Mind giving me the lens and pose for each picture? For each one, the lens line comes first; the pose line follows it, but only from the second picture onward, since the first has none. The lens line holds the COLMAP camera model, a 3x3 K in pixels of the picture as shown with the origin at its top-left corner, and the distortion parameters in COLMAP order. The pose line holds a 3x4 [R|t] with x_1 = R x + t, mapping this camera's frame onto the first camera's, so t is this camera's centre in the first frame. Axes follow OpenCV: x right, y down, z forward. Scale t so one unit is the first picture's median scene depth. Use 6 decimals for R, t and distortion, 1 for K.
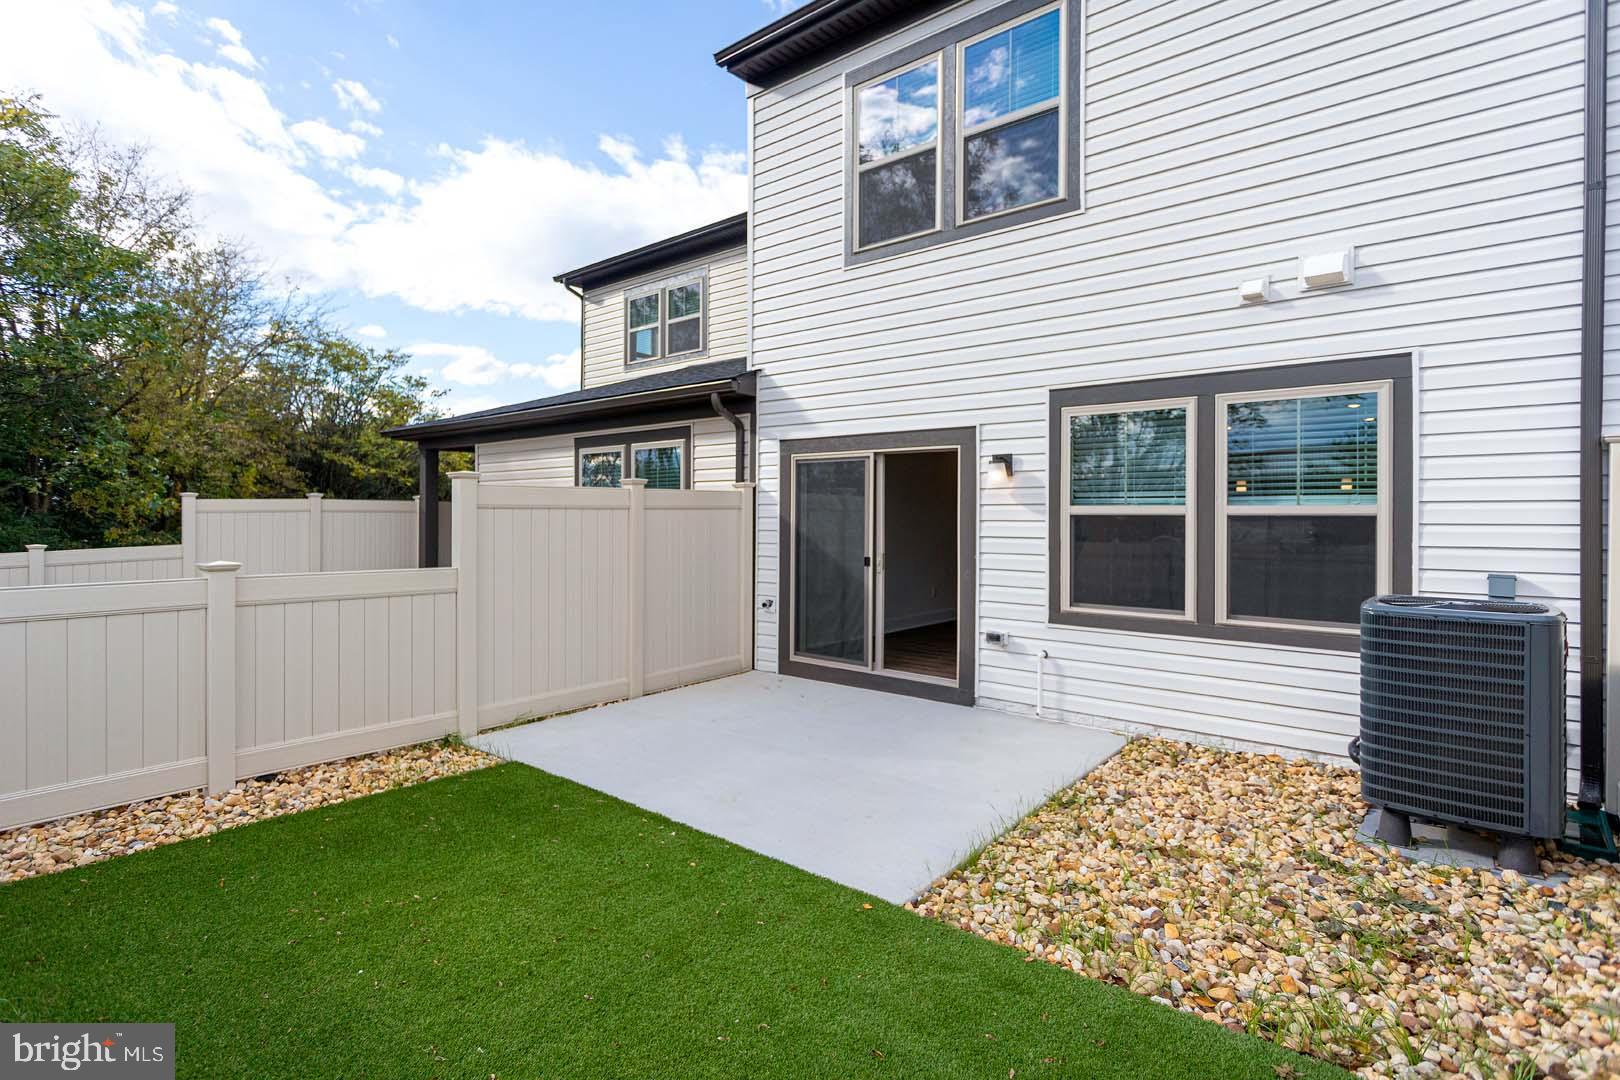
lens RADIAL K [[779.4, 0, 808.5], [0, 779.4, 516.3], [0, 0, 1]] dist [-0.003244, -0.000117]
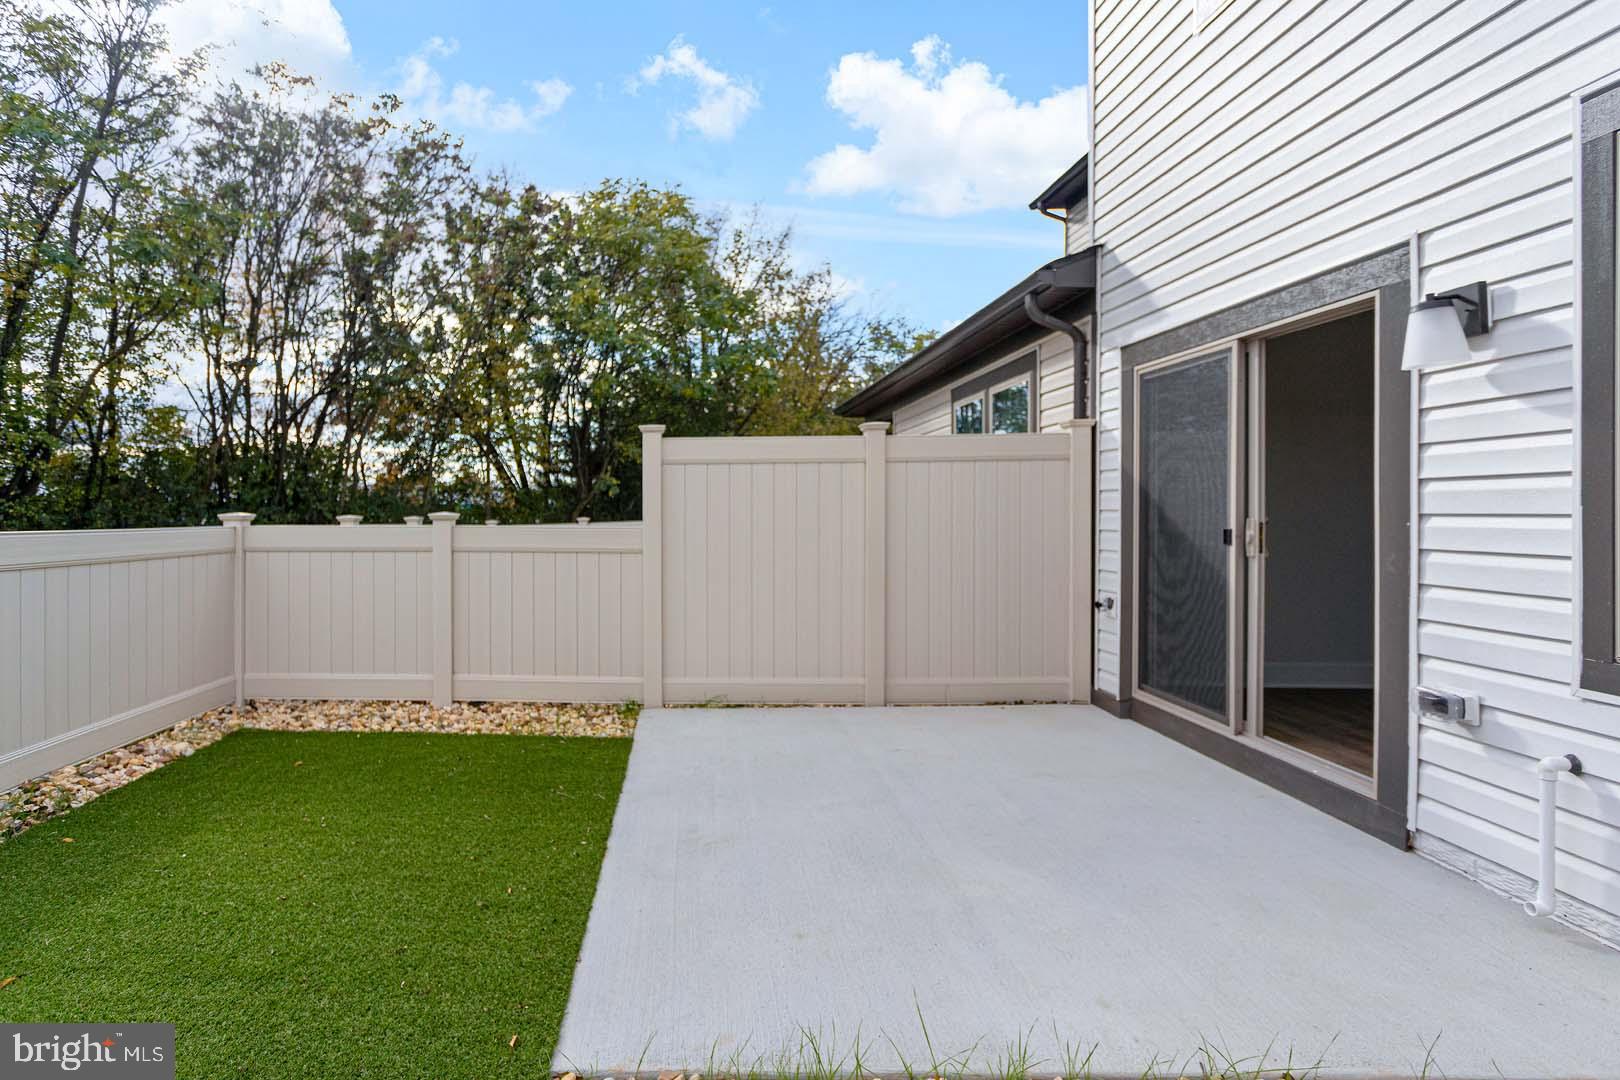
lens RADIAL K [[861.9, 0, 809.7], [0, 861.9, 519.0], [0, 0, 1]] dist [-0.004091, -0.001944]
pose [[0.599416, -0.012185, -0.800345, 0.387381], [0.009080, 0.999923, -0.008423, 0.047615], [0.800386, -0.002218, 0.599481, 0.390938]]
